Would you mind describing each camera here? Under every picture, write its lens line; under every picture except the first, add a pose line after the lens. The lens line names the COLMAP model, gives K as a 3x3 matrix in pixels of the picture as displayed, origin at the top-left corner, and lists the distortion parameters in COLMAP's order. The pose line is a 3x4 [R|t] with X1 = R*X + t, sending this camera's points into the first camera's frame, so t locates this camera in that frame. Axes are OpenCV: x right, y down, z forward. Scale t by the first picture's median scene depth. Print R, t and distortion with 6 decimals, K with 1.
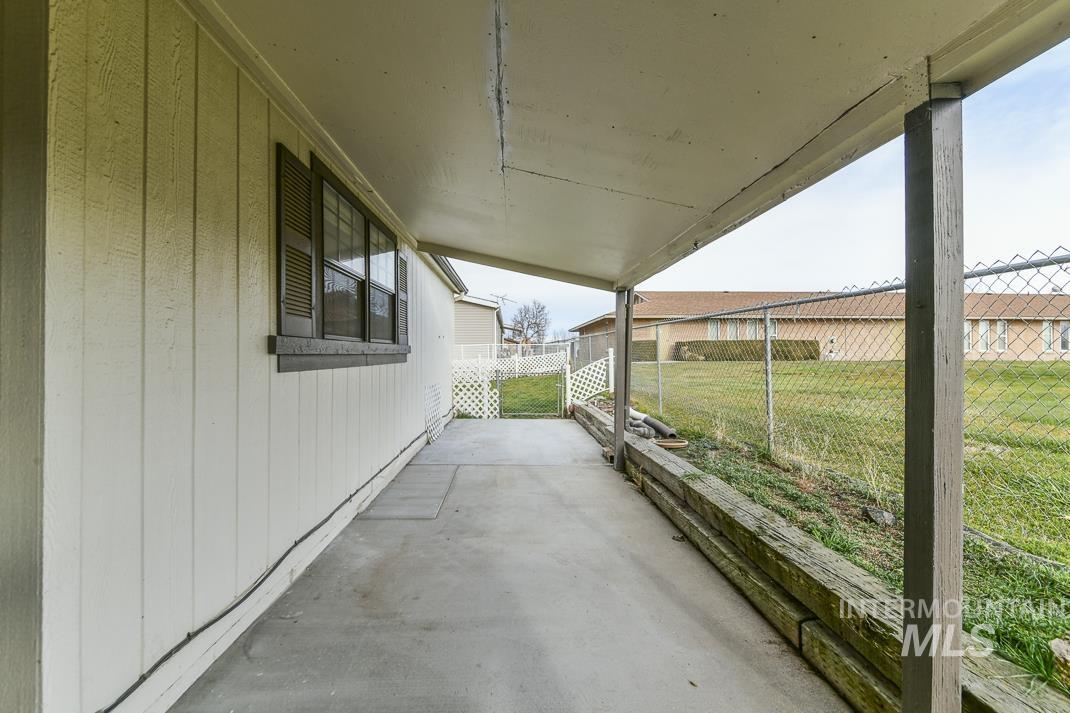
lens RADIAL K [[418.6, 0, 533.2], [0, 418.6, 356.6], [0, 0, 1]] dist [-0.021008, -0.002063]
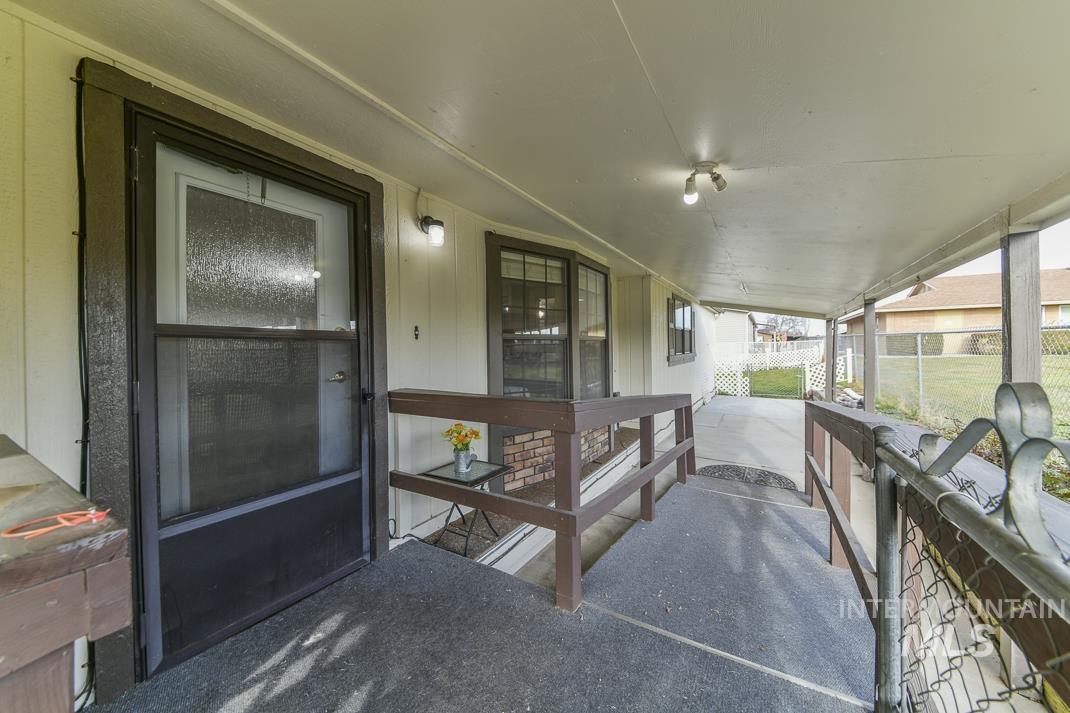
lens RADIAL K [[376.3, 0, 534.4], [0, 376.3, 353.9], [0, 0, 1]] dist [0.001527, -0.000055]
pose [[0.821095, -0.003824, -0.570779, 0.054213], [0.012837, 0.999848, 0.011768, -0.029797], [0.570647, -0.016990, 0.821019, -0.519246]]
